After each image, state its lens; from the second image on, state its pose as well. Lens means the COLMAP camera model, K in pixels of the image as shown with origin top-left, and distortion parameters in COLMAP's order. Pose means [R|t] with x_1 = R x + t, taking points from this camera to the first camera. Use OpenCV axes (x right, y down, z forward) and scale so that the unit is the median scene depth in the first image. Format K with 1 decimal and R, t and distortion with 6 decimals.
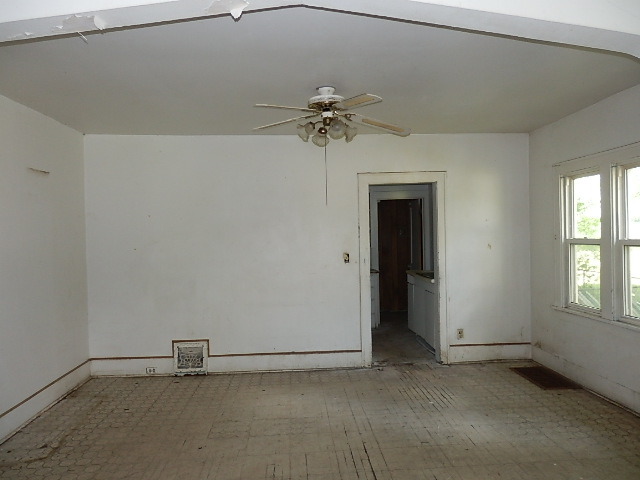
lens RADIAL K [[482.3, 0, 325.3], [0, 482.3, 244.1], [0, 0, 1]] dist [0.018048, 0.006966]
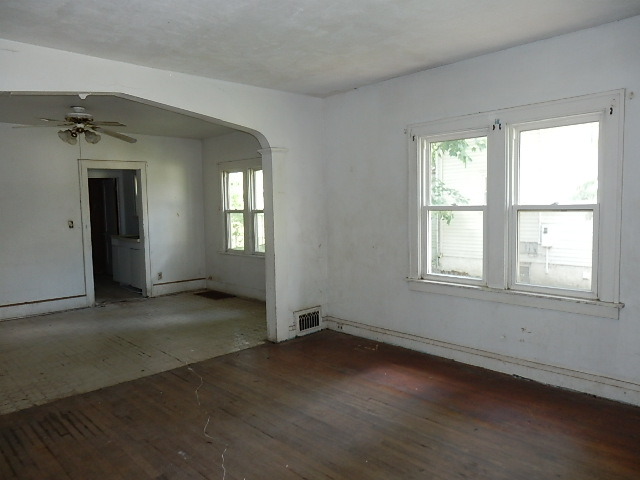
lens RADIAL K [[482.3, 0, 323.3], [0, 482.3, 241.3], [0, 0, 1]] dist [0.018048, 0.006966]
pose [[0.780231, -0.041144, 0.624137, -0.243697], [0.011510, 0.998610, 0.051441, 0.013737], [-0.625385, -0.032952, 0.779620, -0.440031]]
